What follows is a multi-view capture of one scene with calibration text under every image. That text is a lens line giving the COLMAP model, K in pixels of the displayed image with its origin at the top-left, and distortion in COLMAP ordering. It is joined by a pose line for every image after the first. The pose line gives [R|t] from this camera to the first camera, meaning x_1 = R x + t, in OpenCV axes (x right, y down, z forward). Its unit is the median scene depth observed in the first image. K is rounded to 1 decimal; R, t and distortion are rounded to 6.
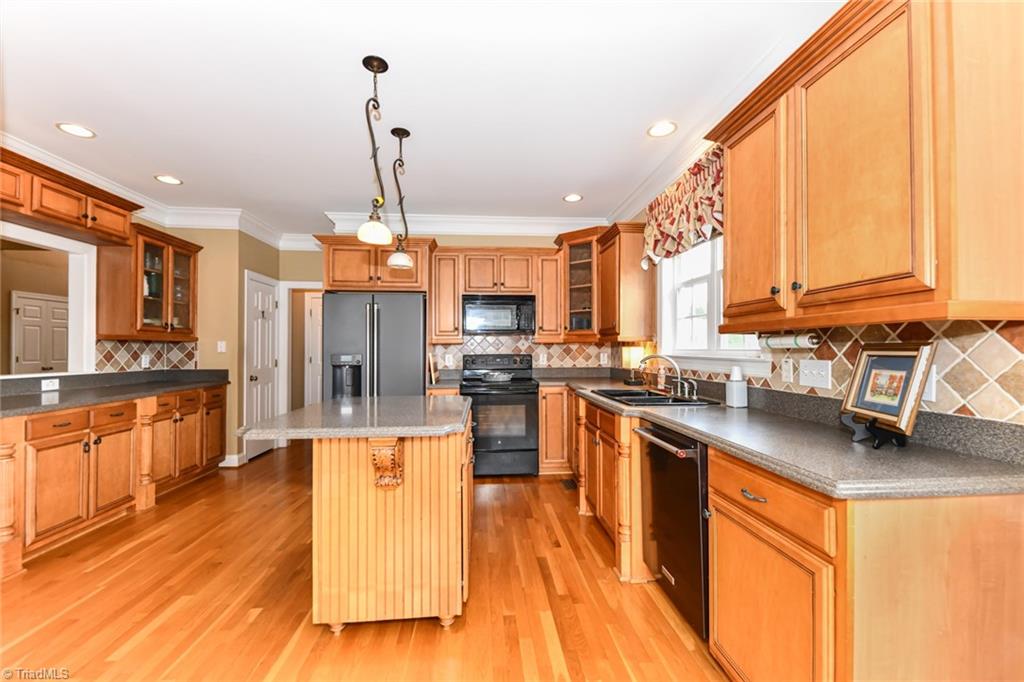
lens RADIAL K [[414.2, 0, 512.0], [0, 414.2, 341.0], [0, 0, 1]] dist [-0.027024, -0.000329]
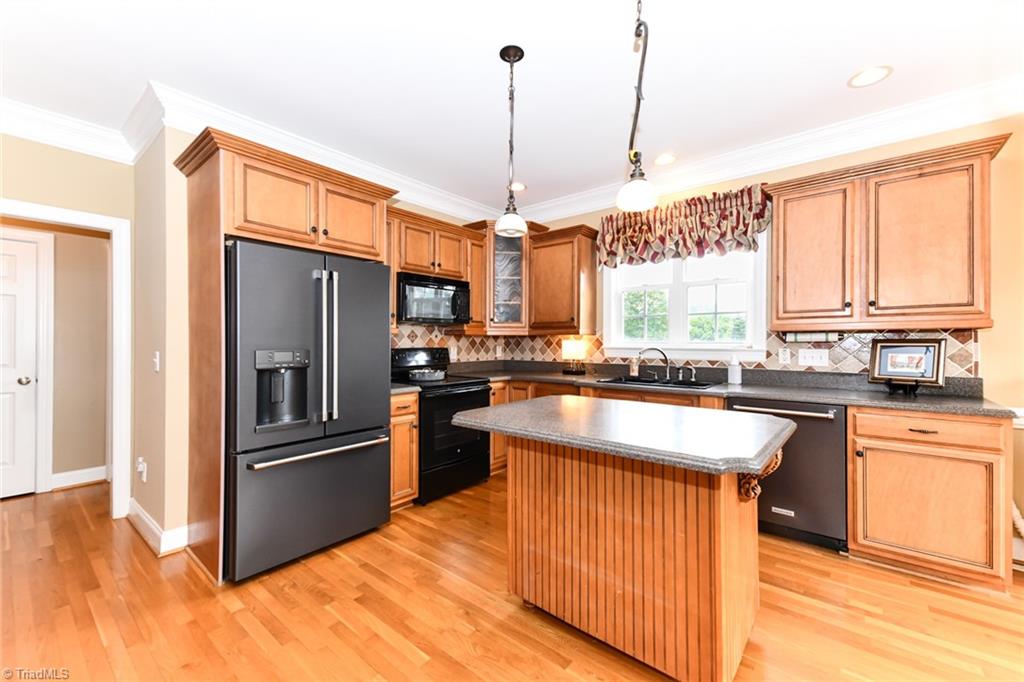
lens RADIAL K [[411.0, 0, 515.1], [0, 411.0, 338.1], [0, 0, 1]] dist [0.014629, -0.000056]
pose [[0.693284, 0.008210, 0.720617, -0.551430], [-0.015228, 0.999879, 0.003259, 0.007176], [-0.720503, -0.013233, 0.693325, 0.319202]]
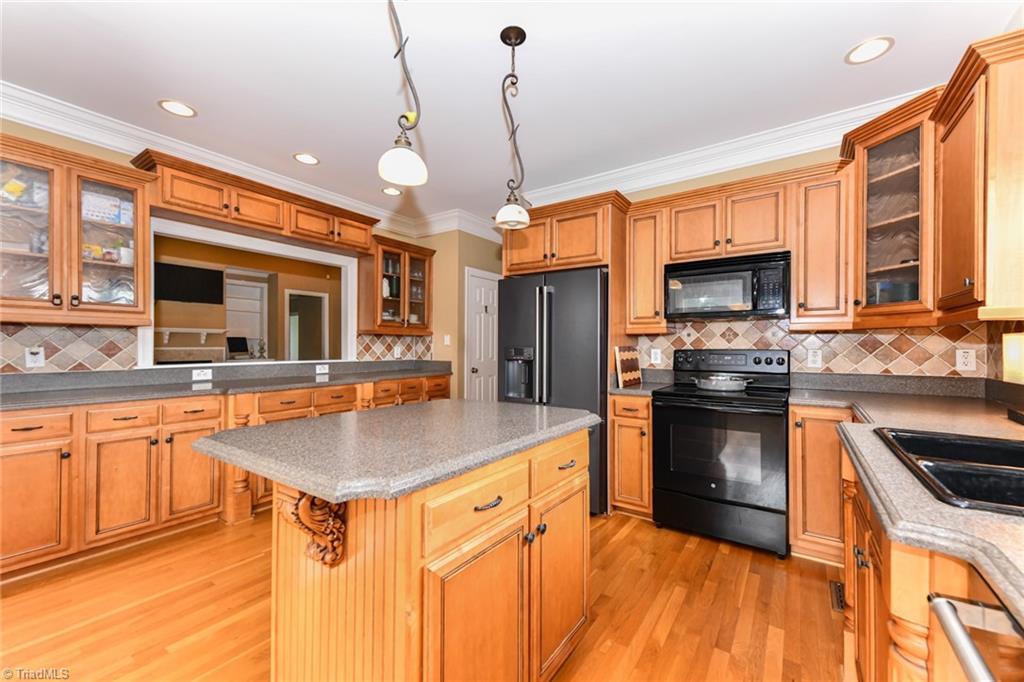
lens RADIAL K [[407.0, 0, 514.0], [0, 407.0, 344.2], [0, 0, 1]] dist [0.001537, -0.000545]
pose [[0.776337, 0.002414, -0.630313, 0.123911], [0.007616, 0.999884, 0.013210, 0.014005], [0.630272, -0.015056, 0.776229, 0.309458]]
